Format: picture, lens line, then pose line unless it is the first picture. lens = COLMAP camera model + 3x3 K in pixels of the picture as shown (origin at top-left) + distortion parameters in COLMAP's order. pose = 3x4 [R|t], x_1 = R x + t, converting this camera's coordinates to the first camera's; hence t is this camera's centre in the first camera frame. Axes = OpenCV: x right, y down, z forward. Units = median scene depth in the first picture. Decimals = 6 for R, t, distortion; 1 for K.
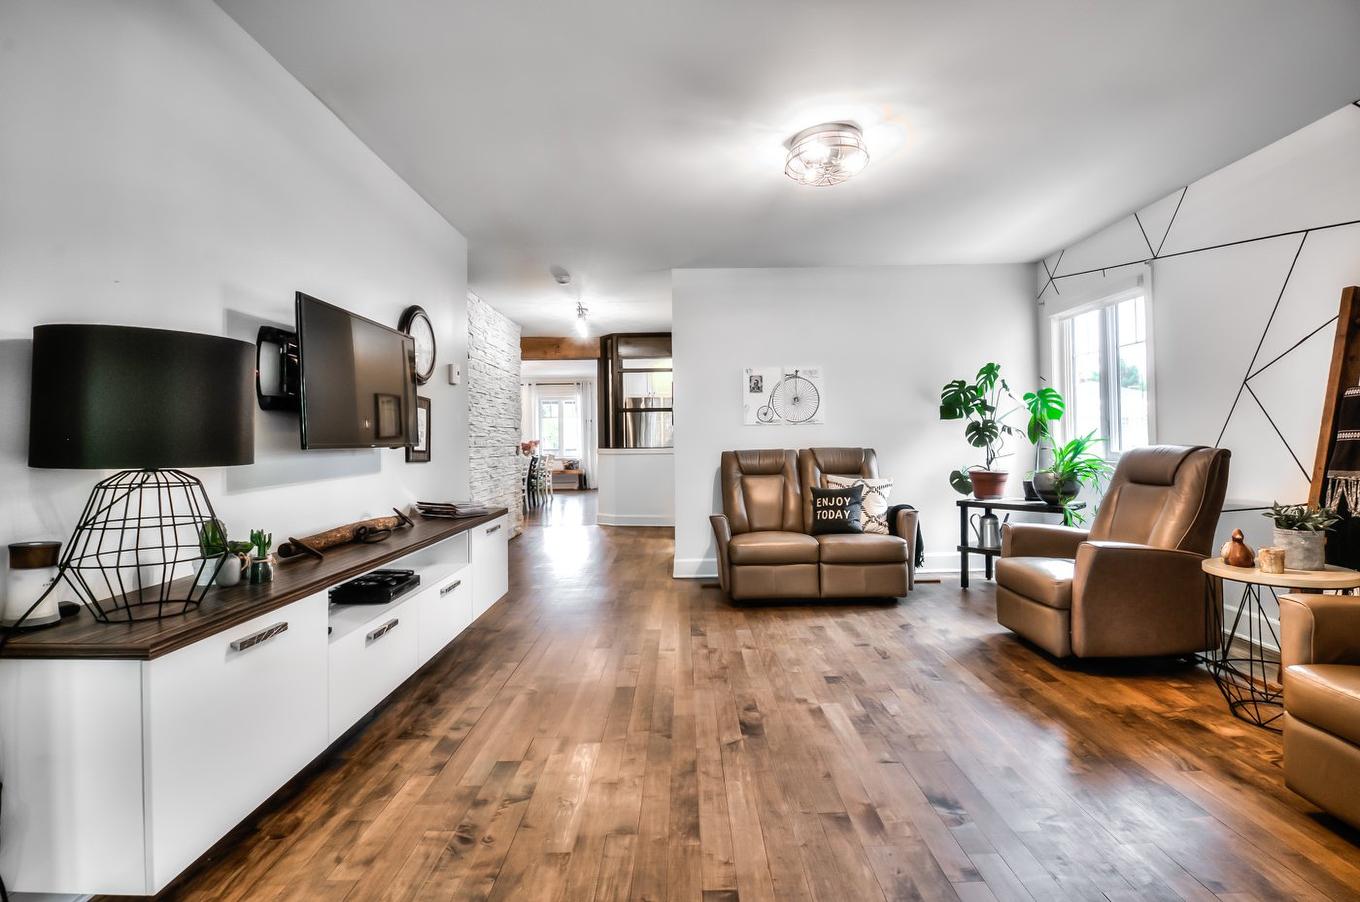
lens RADIAL K [[623.4, 0, 678.5], [0, 623.4, 442.8], [0, 0, 1]] dist [-0.014862, -0.005314]
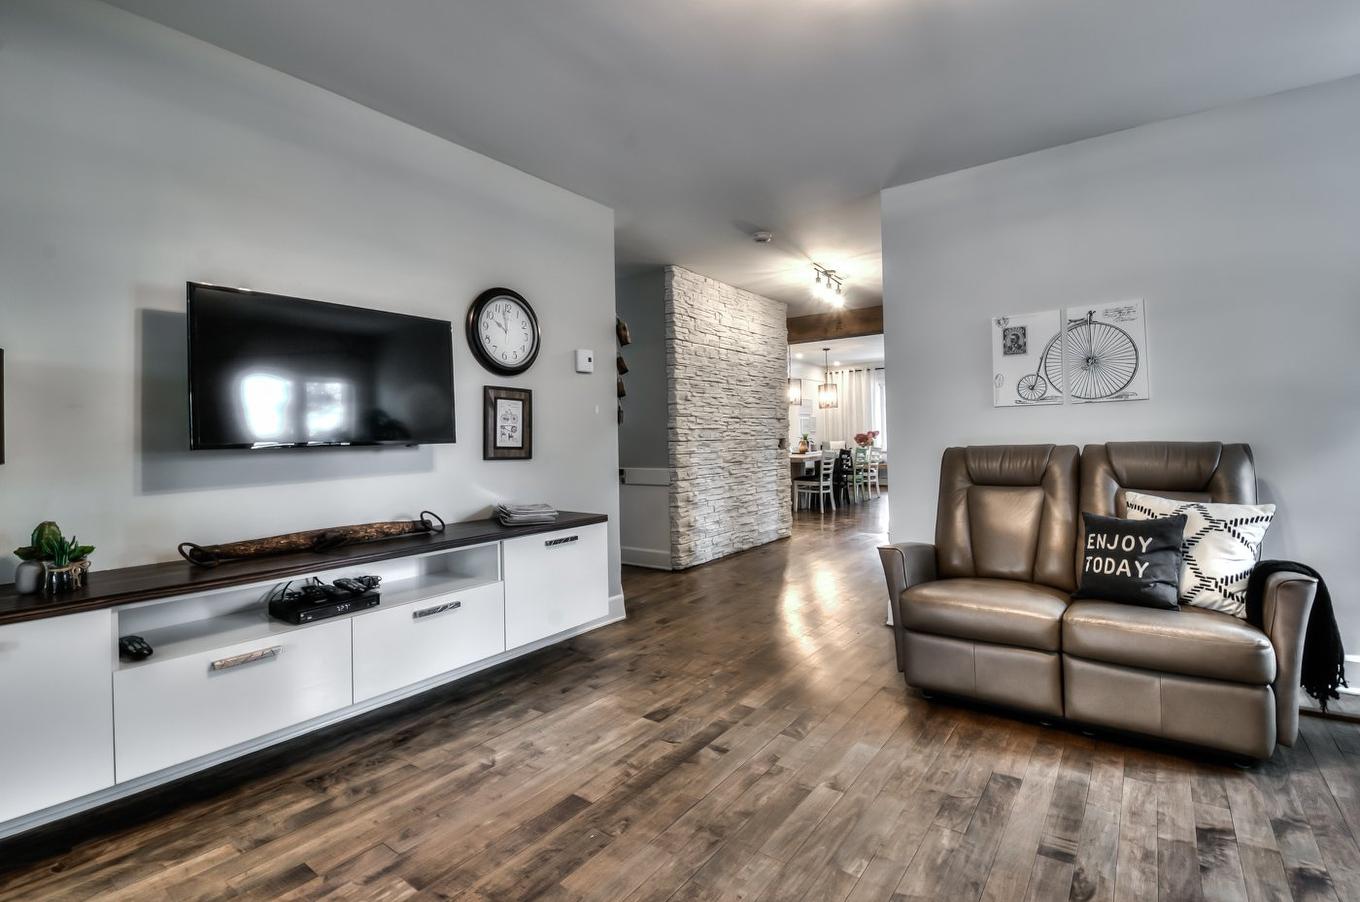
lens RADIAL K [[623.4, 0, 676.1], [0, 623.4, 440.7], [0, 0, 1]] dist [-0.014862, -0.005314]
pose [[0.802060, -0.001529, -0.597242, 0.266949], [0.008986, 0.999914, 0.009507, -0.003150], [0.597176, -0.012992, 0.802005, 0.345839]]
